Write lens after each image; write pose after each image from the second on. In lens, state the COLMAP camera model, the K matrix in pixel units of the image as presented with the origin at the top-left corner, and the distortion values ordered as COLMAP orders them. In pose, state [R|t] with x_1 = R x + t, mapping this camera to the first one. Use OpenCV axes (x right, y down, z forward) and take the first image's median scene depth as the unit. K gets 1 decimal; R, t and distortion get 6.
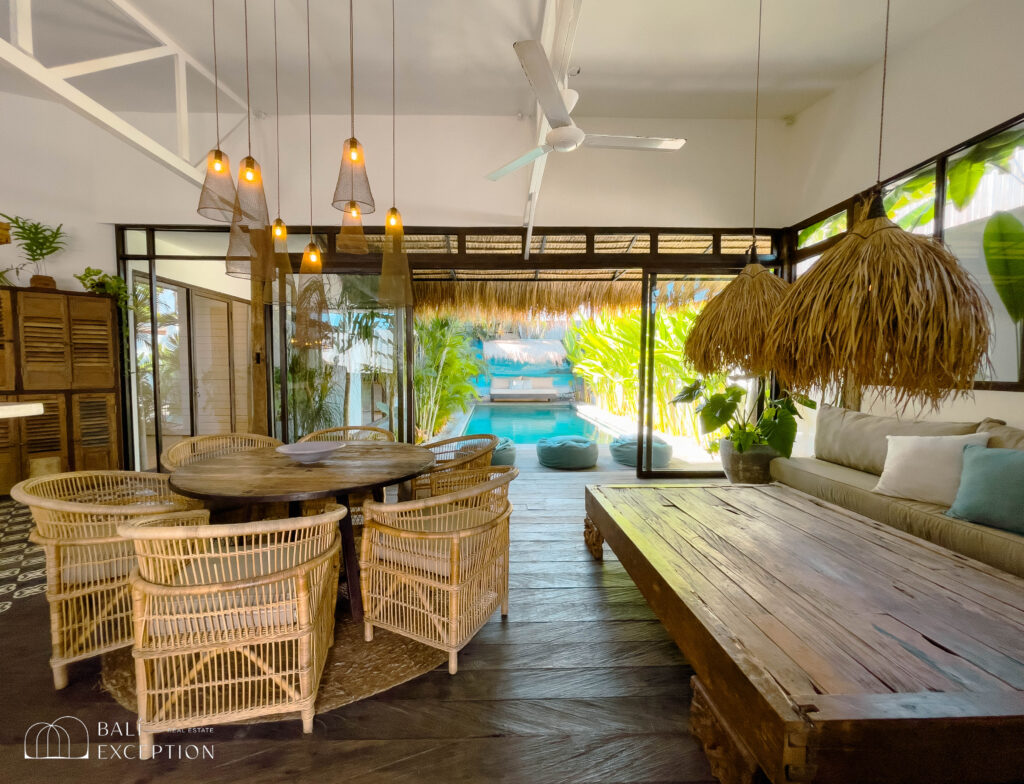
lens RADIAL K [[423.3, 0, 509.2], [0, 423.3, 393.5], [0, 0, 1]] dist [-0.002392, 0.000613]
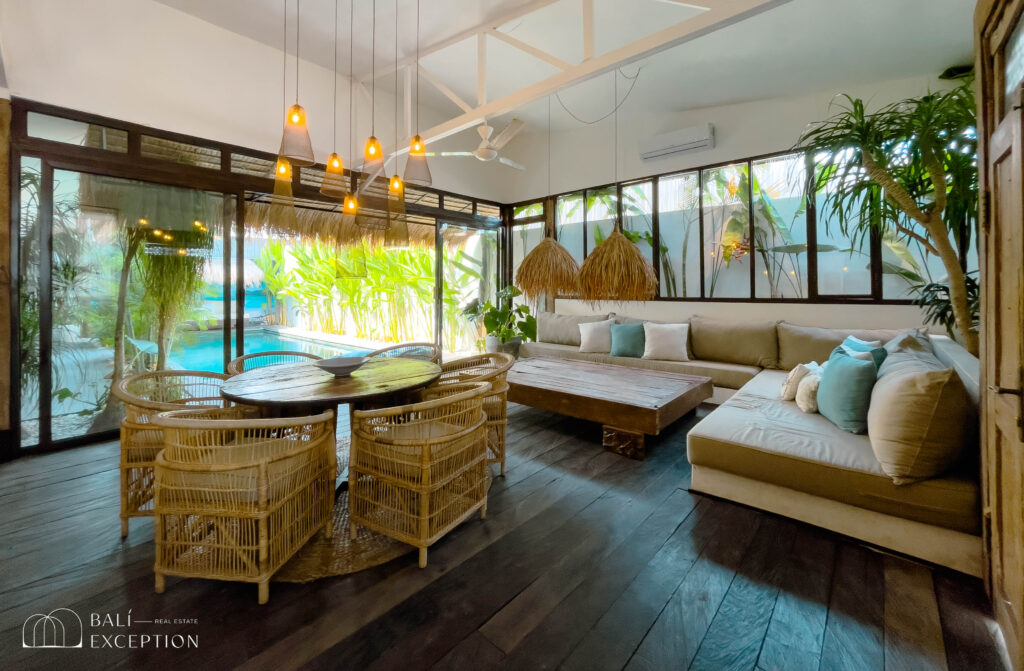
lens RADIAL K [[409.3, 0, 508.7], [0, 409.3, 282.0], [0, 0, 1]] dist [0.002371, -0.001079]
pose [[0.688736, 0.008248, 0.724965, -0.530690], [0.047183, 0.997306, -0.056172, -0.004025], [-0.723475, 0.072894, 0.686491, -0.073871]]
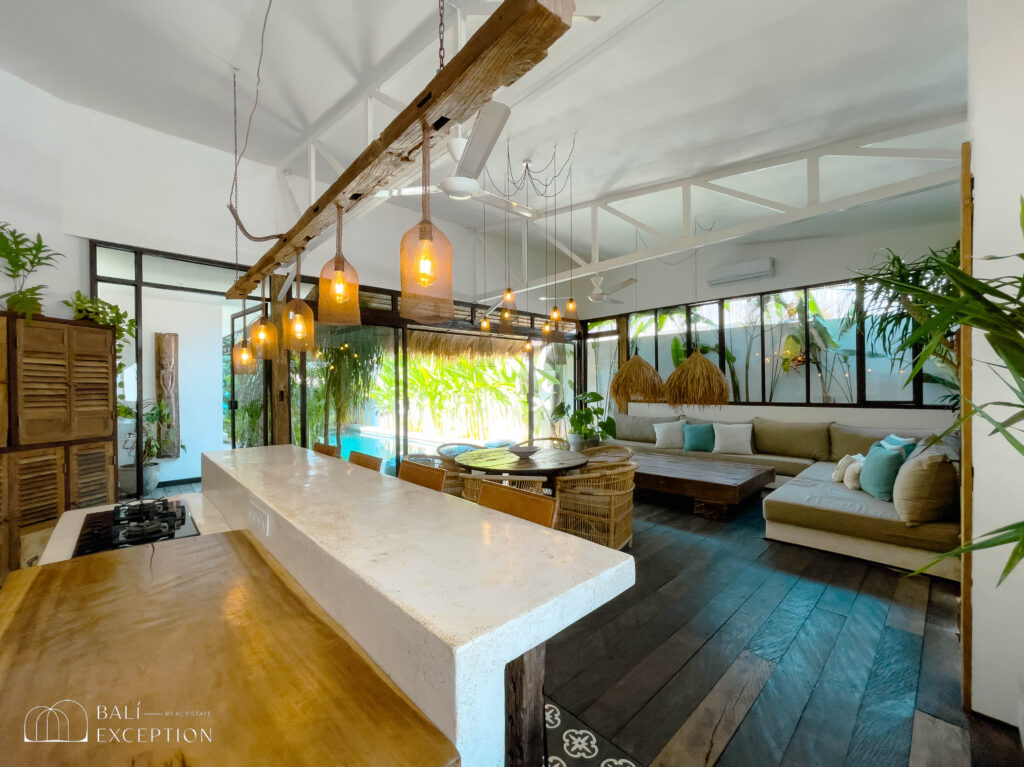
lens RADIAL K [[415.2, 0, 505.1], [0, 415.2, 388.6], [0, 0, 1]] dist [-0.000920, 0.001440]
pose [[0.747521, -0.010719, 0.664152, -0.917152], [0.049503, 0.997988, -0.039609, -0.034541], [-0.662391, 0.062486, 0.746548, -0.147534]]
